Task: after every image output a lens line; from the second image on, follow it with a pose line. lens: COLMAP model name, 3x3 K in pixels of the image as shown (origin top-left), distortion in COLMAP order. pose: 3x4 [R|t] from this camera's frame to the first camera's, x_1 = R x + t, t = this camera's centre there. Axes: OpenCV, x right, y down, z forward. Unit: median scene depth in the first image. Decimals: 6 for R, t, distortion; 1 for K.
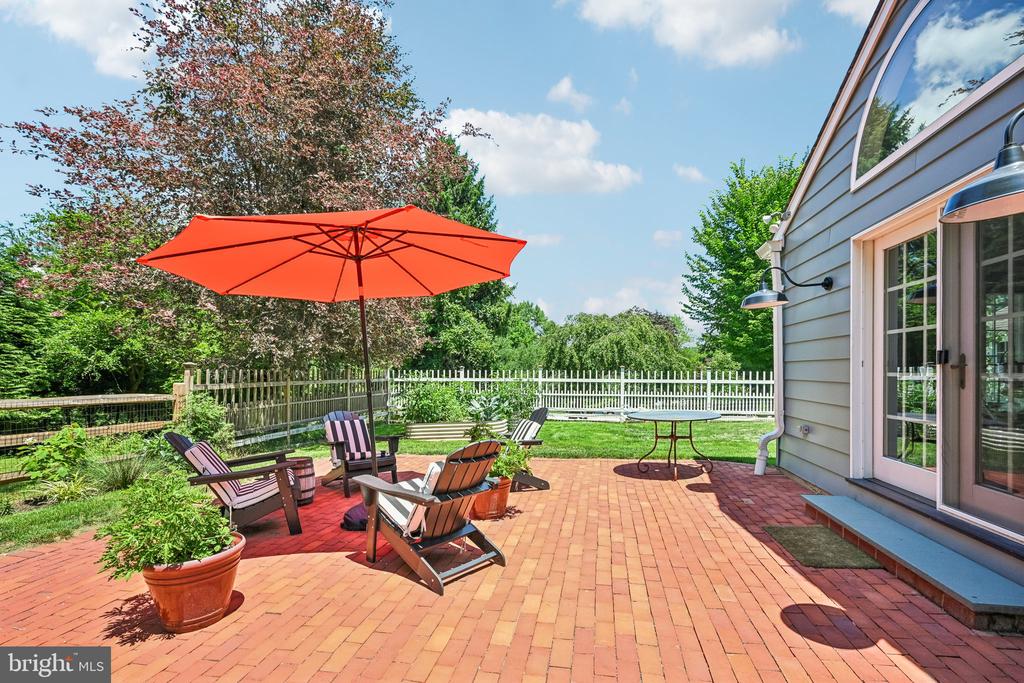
lens RADIAL K [[465.7, 0, 515.8], [0, 465.7, 371.3], [0, 0, 1]] dist [-0.000005, 0.000183]
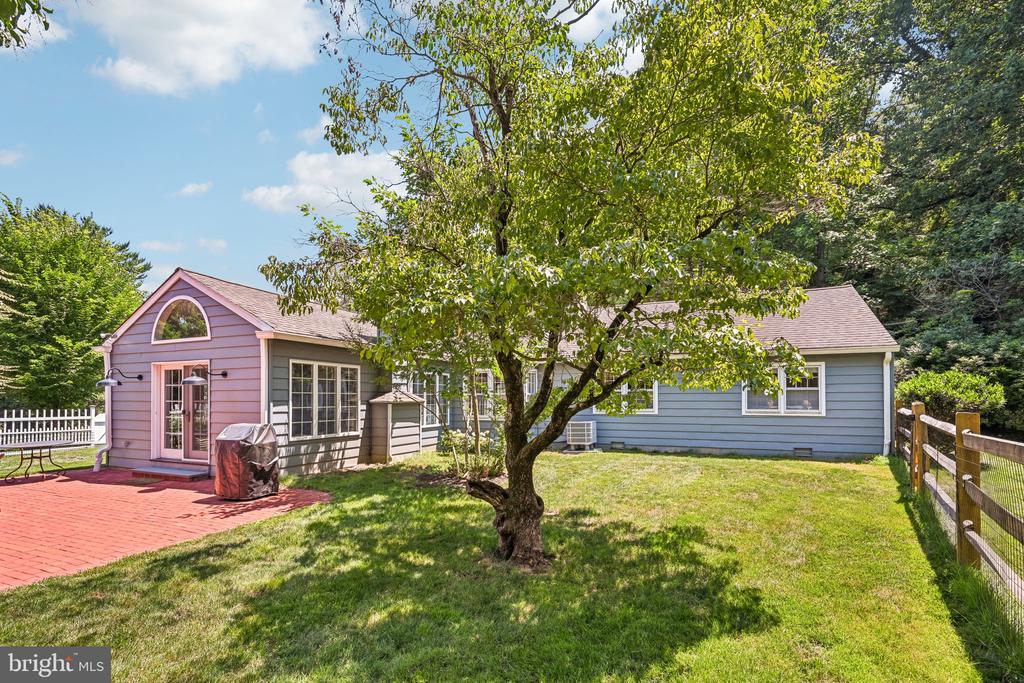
lens RADIAL K [[471.2, 0, 510.7], [0, 471.2, 400.7], [0, 0, 1]] dist [-0.001203, 0.000006]
pose [[0.245145, -0.003413, 0.969481, -0.885634], [0.001220, 0.999994, 0.003212, -0.061691], [-0.969486, 0.000395, 0.245147, -1.047138]]
